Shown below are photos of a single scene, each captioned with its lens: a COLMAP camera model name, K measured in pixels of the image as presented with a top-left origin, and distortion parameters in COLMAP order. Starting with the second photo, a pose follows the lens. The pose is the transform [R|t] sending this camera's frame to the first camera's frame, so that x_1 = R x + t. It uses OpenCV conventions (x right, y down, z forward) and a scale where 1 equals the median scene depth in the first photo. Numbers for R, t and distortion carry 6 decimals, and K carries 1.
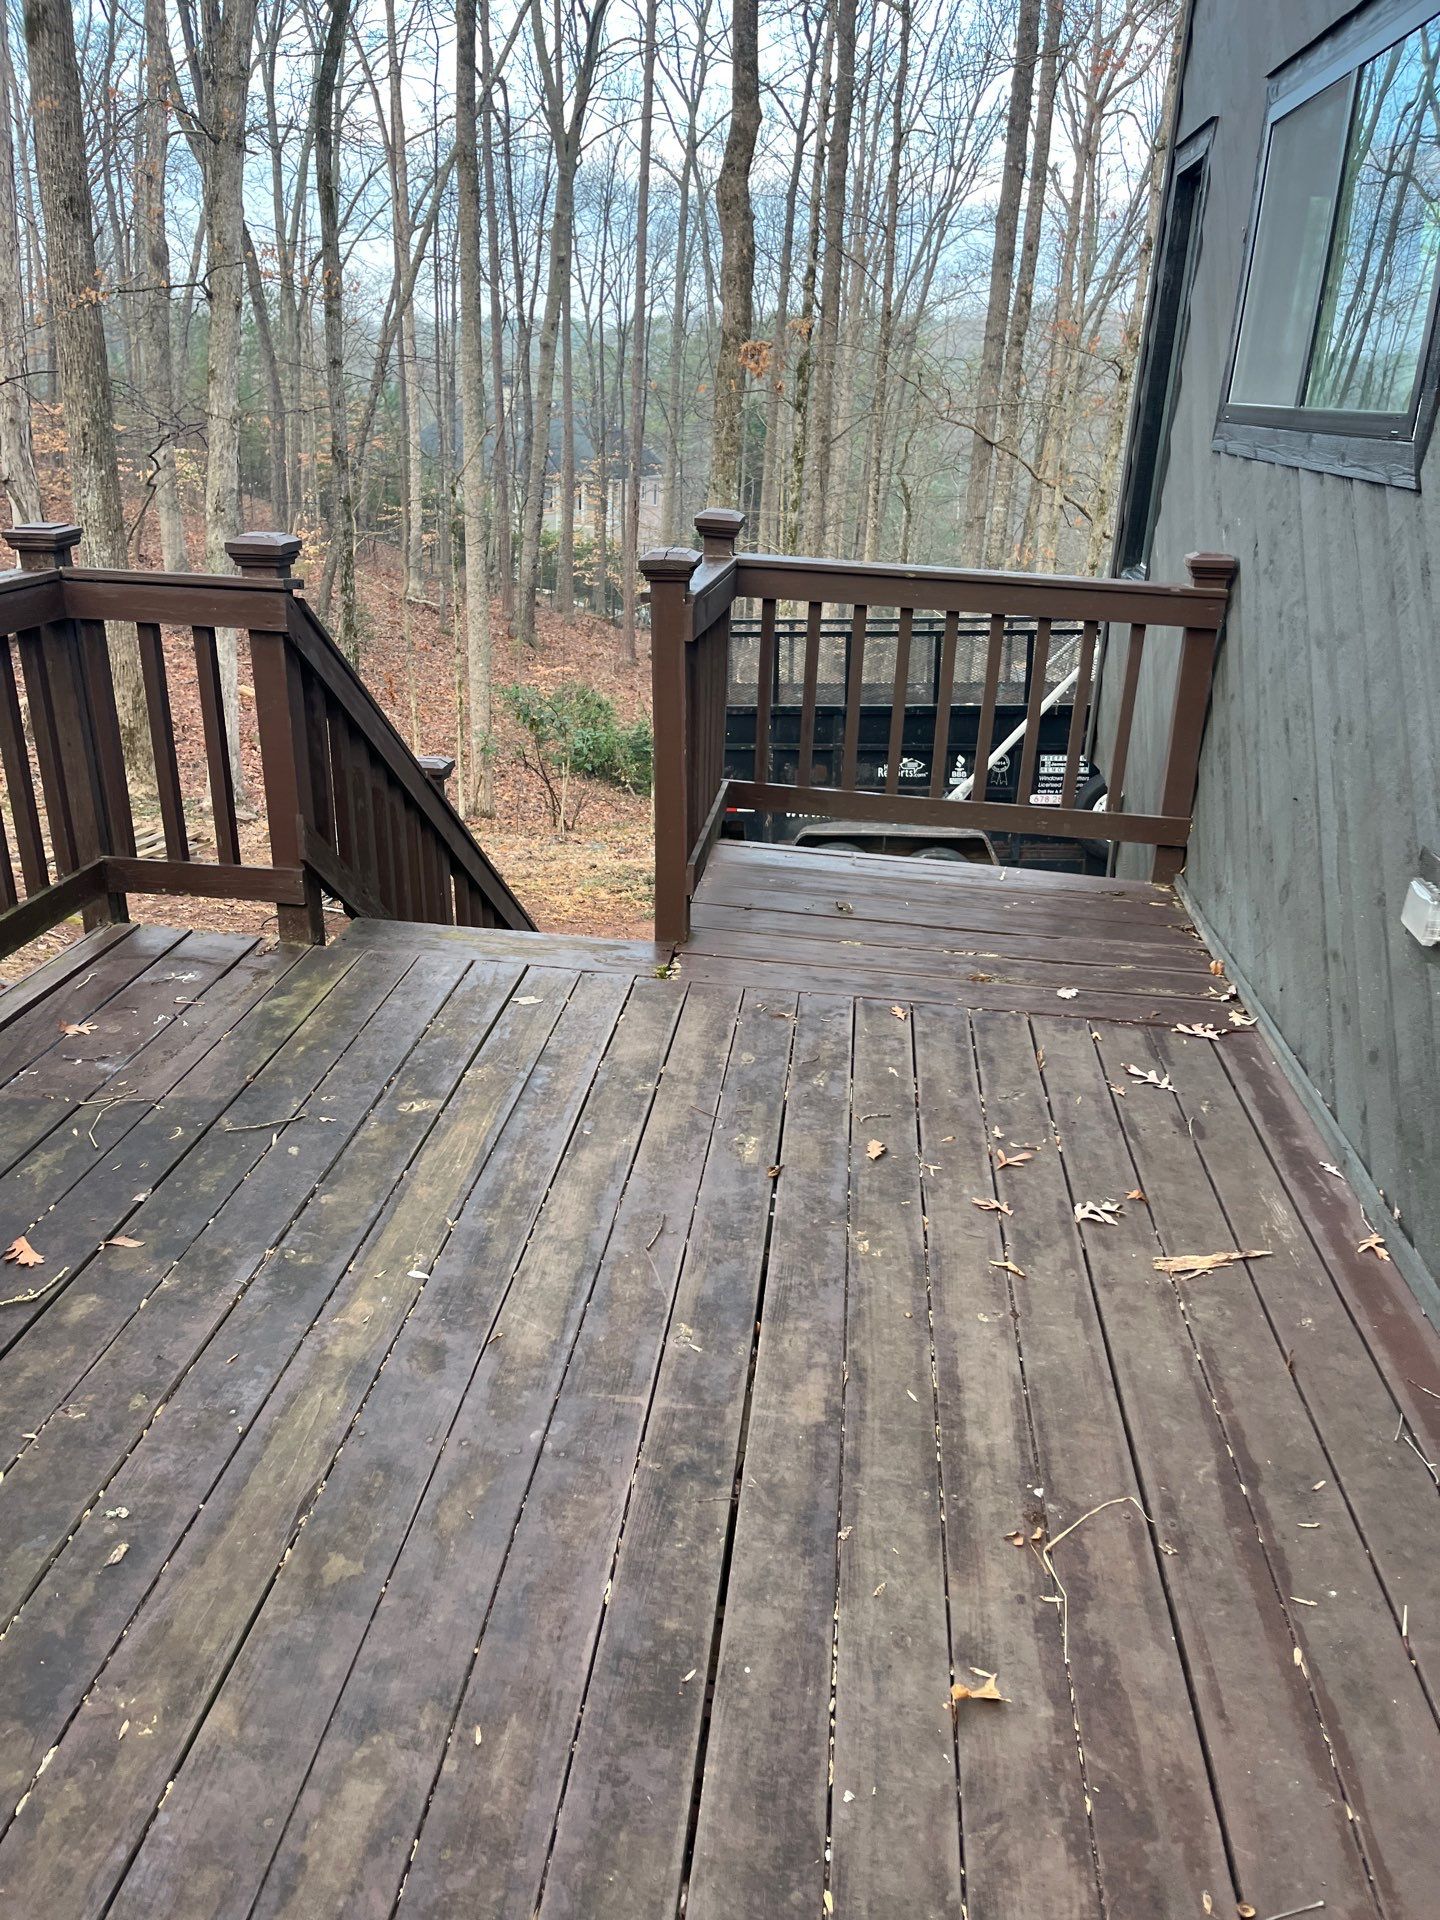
lens RADIAL K [[1450.2, 0, 718.5], [0, 1450.2, 962.3], [0, 0, 1]] dist [0.049314, -0.053235]
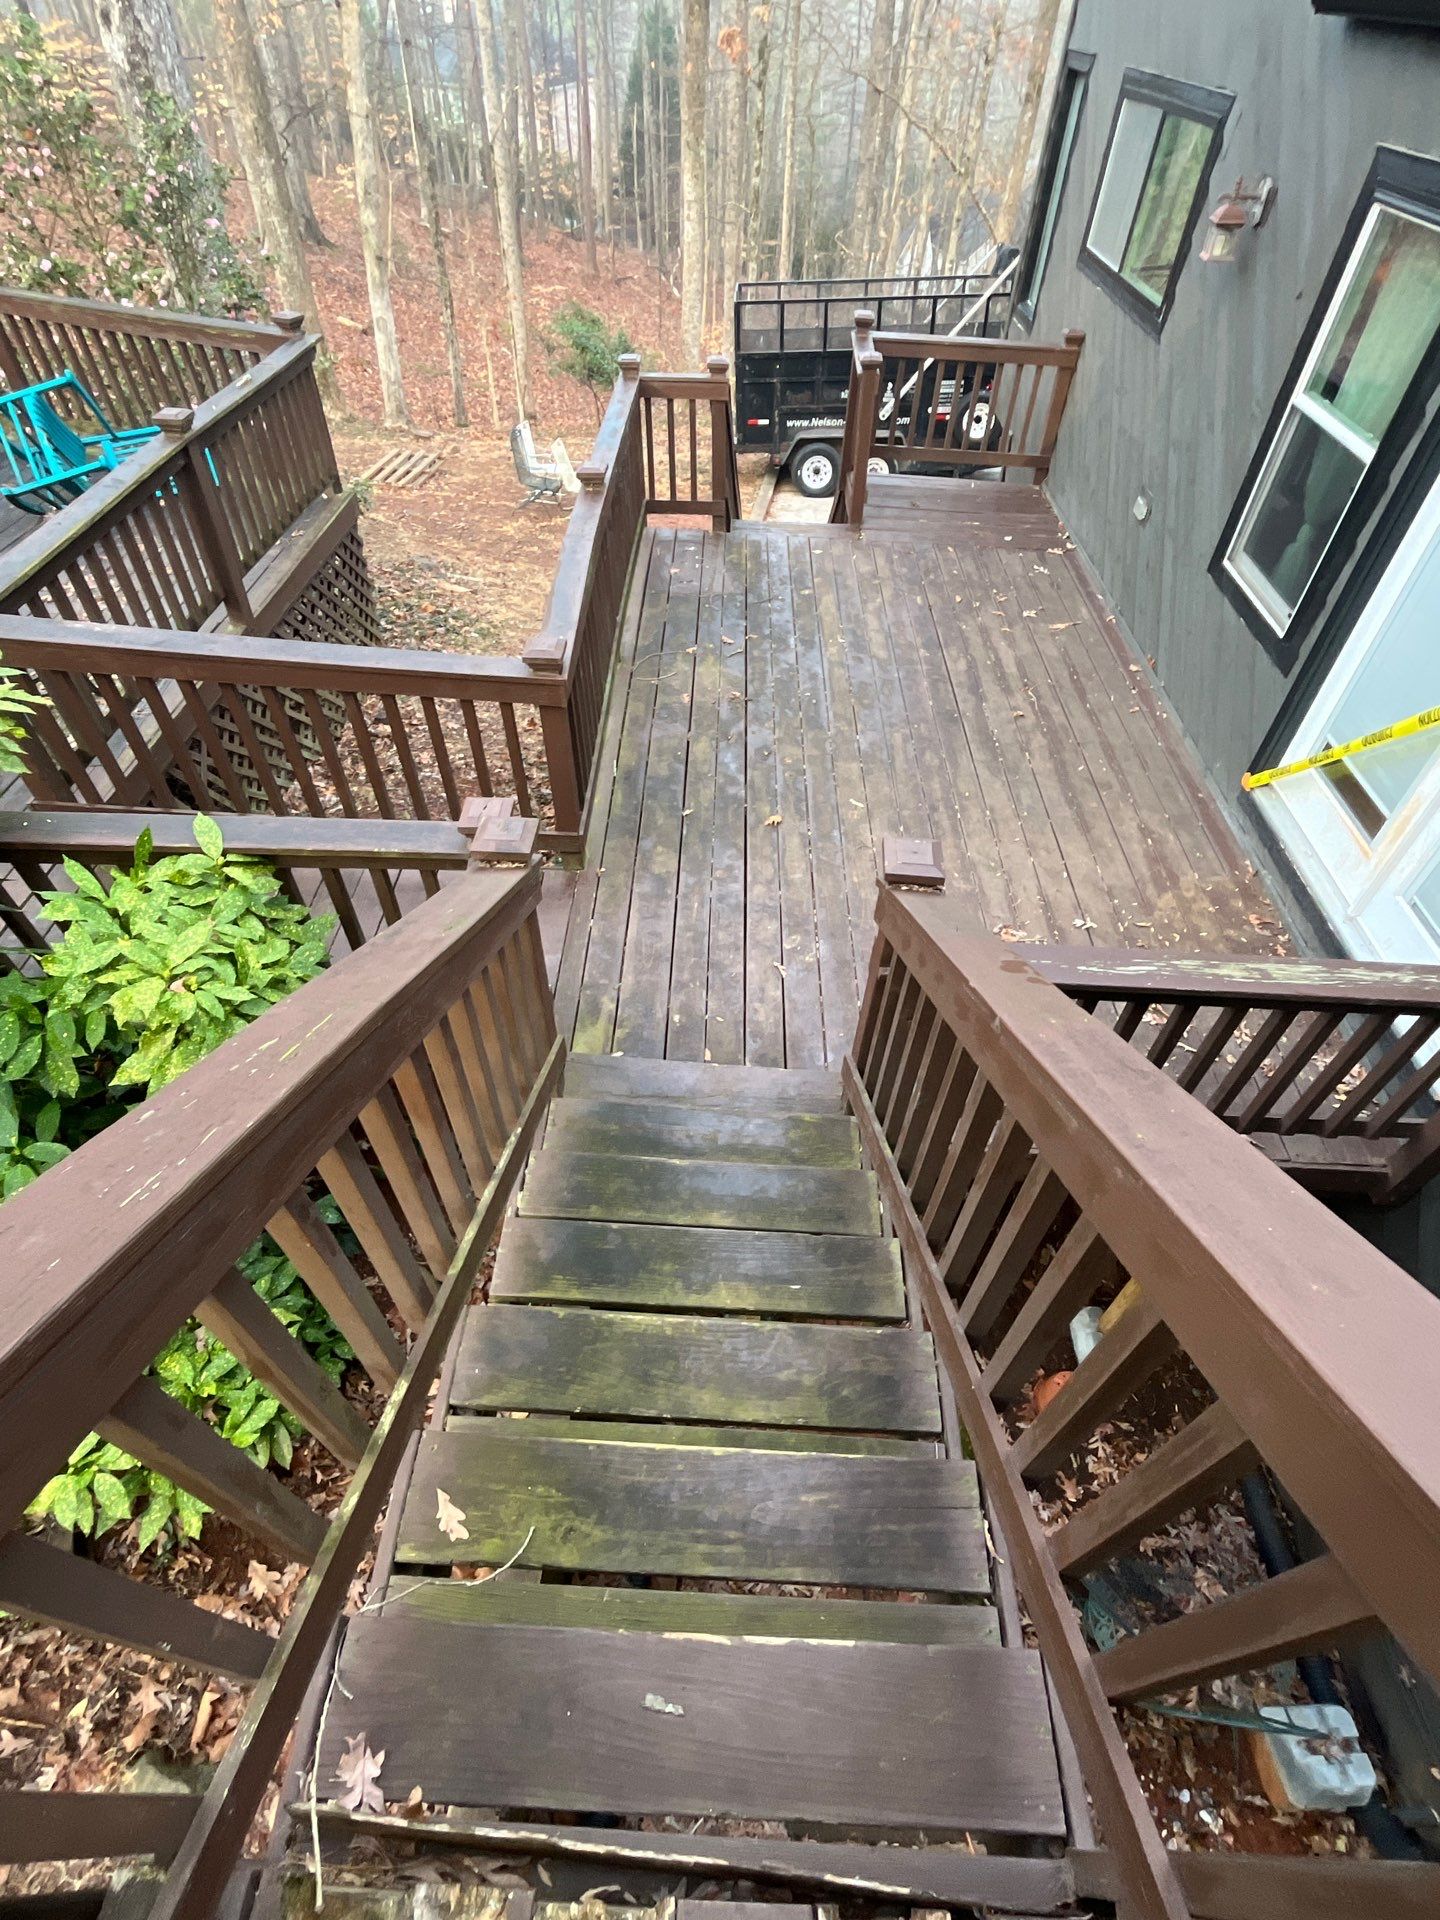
lens RADIAL K [[926.6, 0, 716.0], [0, 926.6, 949.0], [0, 0, 1]] dist [-0.002091, 0.000351]
pose [[0.996598, -0.069989, 0.043523, -0.477507], [0.044627, 0.902218, 0.428966, -0.059068], [-0.069290, -0.425564, 0.902272, -0.934987]]
